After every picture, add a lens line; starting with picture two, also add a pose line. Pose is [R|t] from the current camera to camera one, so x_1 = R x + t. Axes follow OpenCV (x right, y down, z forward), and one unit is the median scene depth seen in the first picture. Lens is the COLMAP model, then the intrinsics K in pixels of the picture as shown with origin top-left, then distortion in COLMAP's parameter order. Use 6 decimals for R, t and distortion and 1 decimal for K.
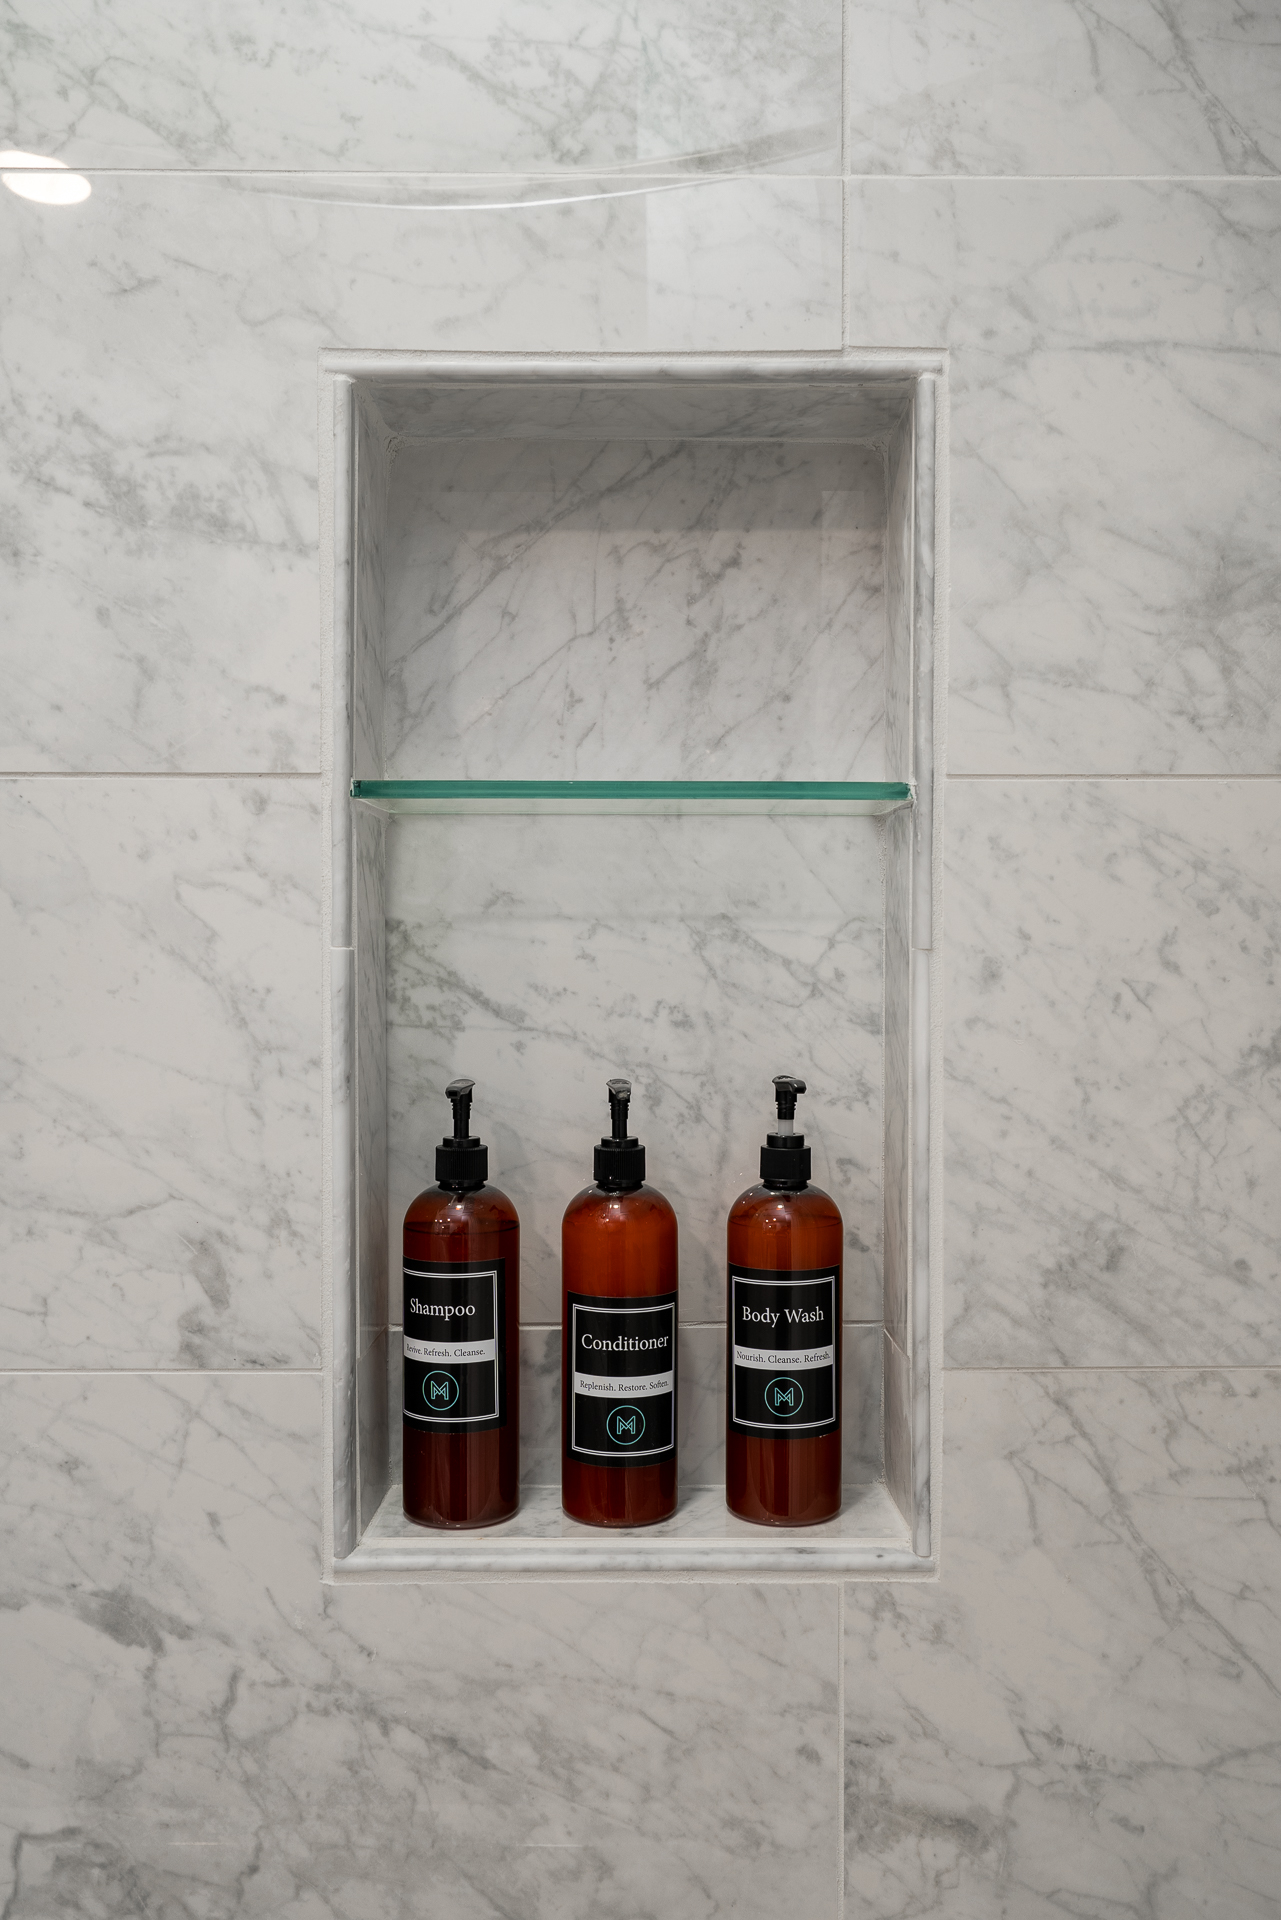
lens RADIAL K [[1671.6, 0, 638.5], [0, 1671.6, 1033.4], [0, 0, 1]] dist [-0.003676, 0.001894]
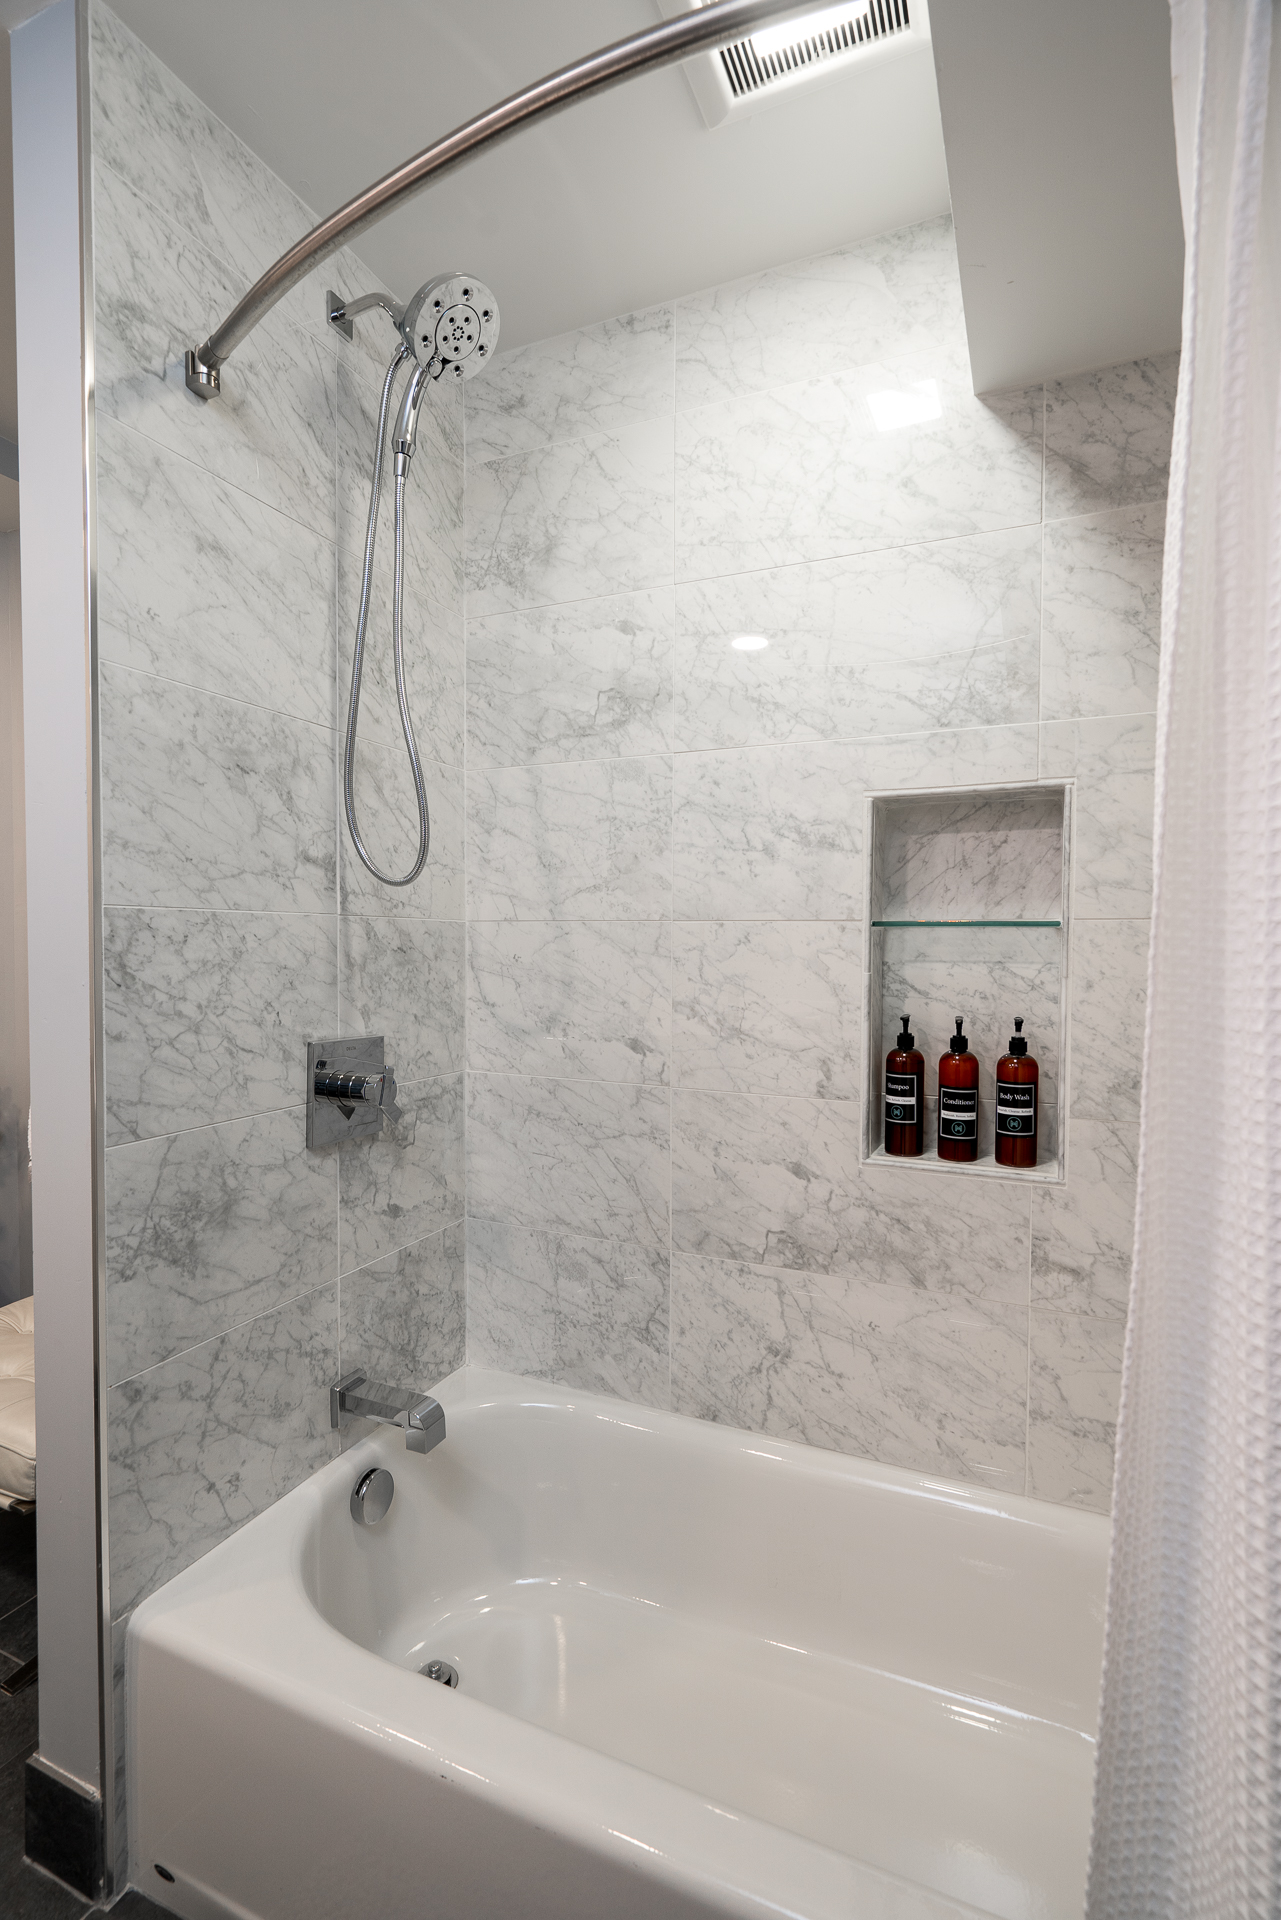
lens RADIAL K [[883.7, 0, 640.5], [0, 883.7, 960.0], [0, 0, 1]] dist [-0.001103, 0.000055]
pose [[0.906721, 0.011471, -0.421576, 0.148381], [-0.018045, 0.999770, -0.011607, -0.048596], [0.421345, 0.018131, 0.906719, -0.755850]]
